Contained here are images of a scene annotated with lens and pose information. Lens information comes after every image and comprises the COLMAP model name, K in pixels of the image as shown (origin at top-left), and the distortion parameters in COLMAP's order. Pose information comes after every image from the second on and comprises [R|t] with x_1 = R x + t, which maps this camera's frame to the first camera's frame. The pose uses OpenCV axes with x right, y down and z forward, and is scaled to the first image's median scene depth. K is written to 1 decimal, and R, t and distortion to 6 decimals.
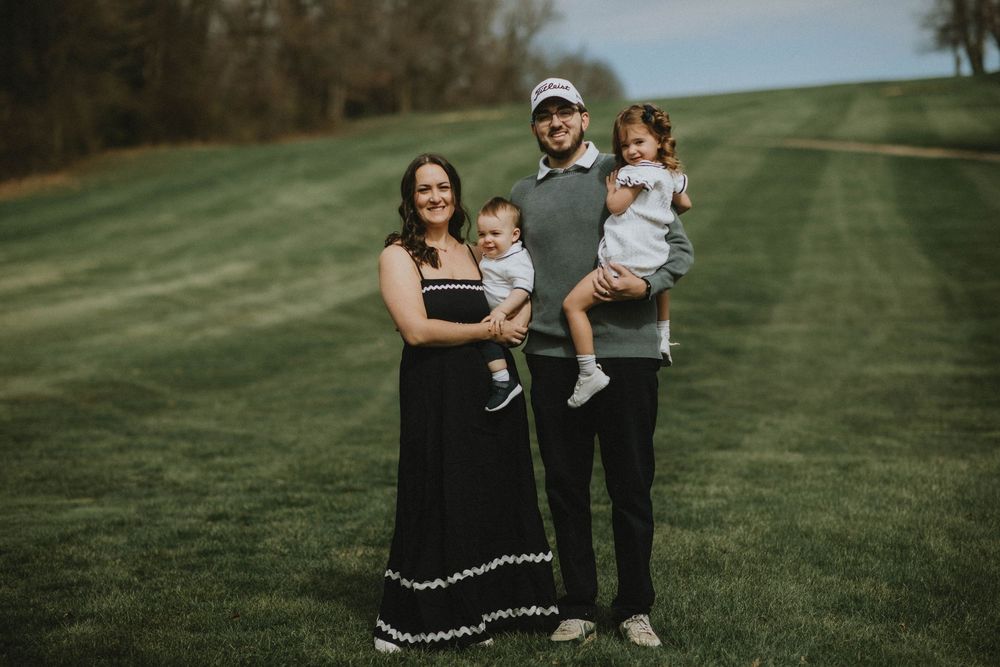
lens RADIAL K [[2442.1, 0, 500.6], [0, 2442.1, 334.2], [0, 0, 1]] dist [0.126626, 0.000000]
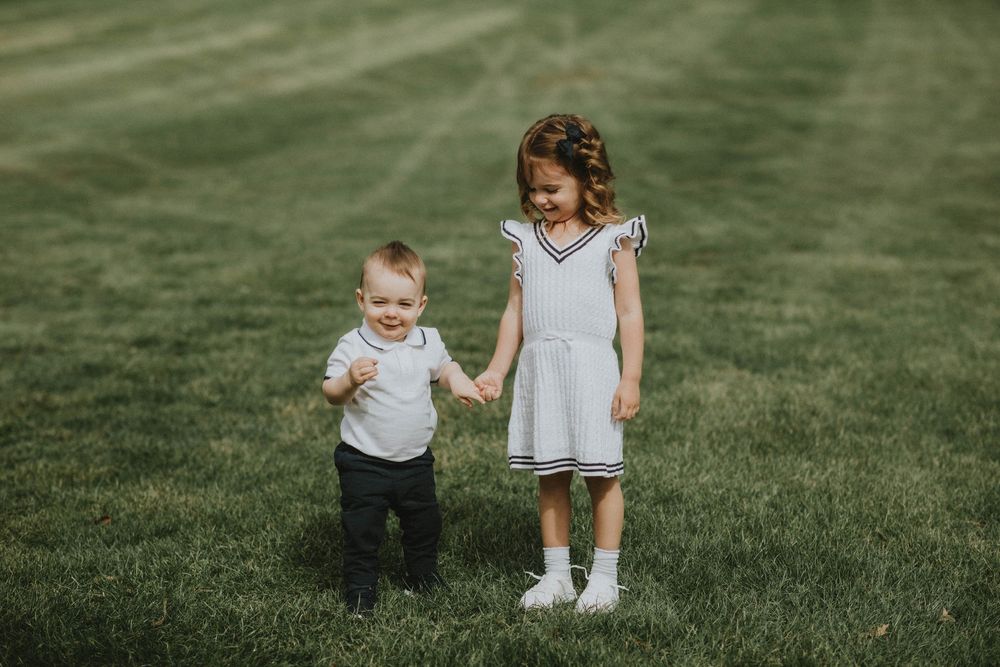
lens RADIAL K [[2442.1, 0, 498.8], [0, 2442.1, 332.4], [0, 0, 1]] dist [0.126626, 0.000000]
pose [[0.999698, 0.011214, -0.021859, 0.009986], [-0.009124, 0.995581, 0.093464, -0.000912], [0.022810, -0.093237, 0.995383, 0.196102]]
